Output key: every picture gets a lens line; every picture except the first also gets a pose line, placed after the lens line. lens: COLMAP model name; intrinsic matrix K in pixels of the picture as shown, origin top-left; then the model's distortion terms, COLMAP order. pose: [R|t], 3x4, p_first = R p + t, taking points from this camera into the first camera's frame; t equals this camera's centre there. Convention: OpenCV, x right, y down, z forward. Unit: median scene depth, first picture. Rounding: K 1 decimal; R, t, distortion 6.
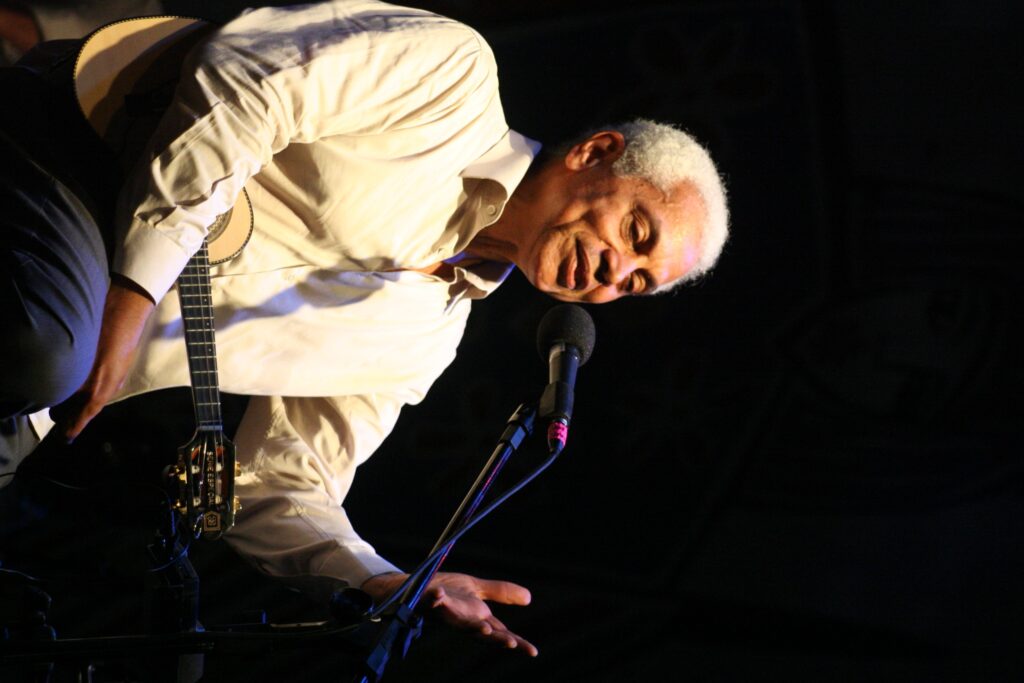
lens RADIAL K [[5792.4, 0, 512.0], [0, 5792.4, 341.5], [0, 0, 1]] dist [0.011184, 0.038523]
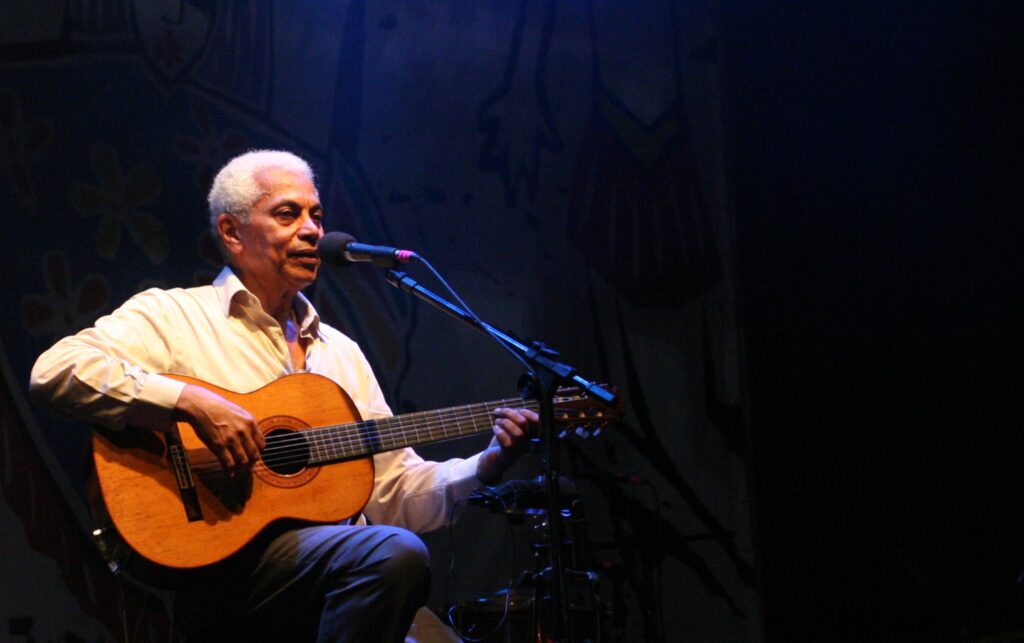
lens RADIAL K [[2457.0, 0, 512.0], [0, 2457.0, 321.5], [0, 0, 1]] dist [0.007615, 0.028512]
pose [[0.108782, -0.994059, 0.003533, -0.003320], [0.992352, 0.108802, 0.058306, 0.006386], [-0.058344, -0.002836, 0.998293, 0.330603]]
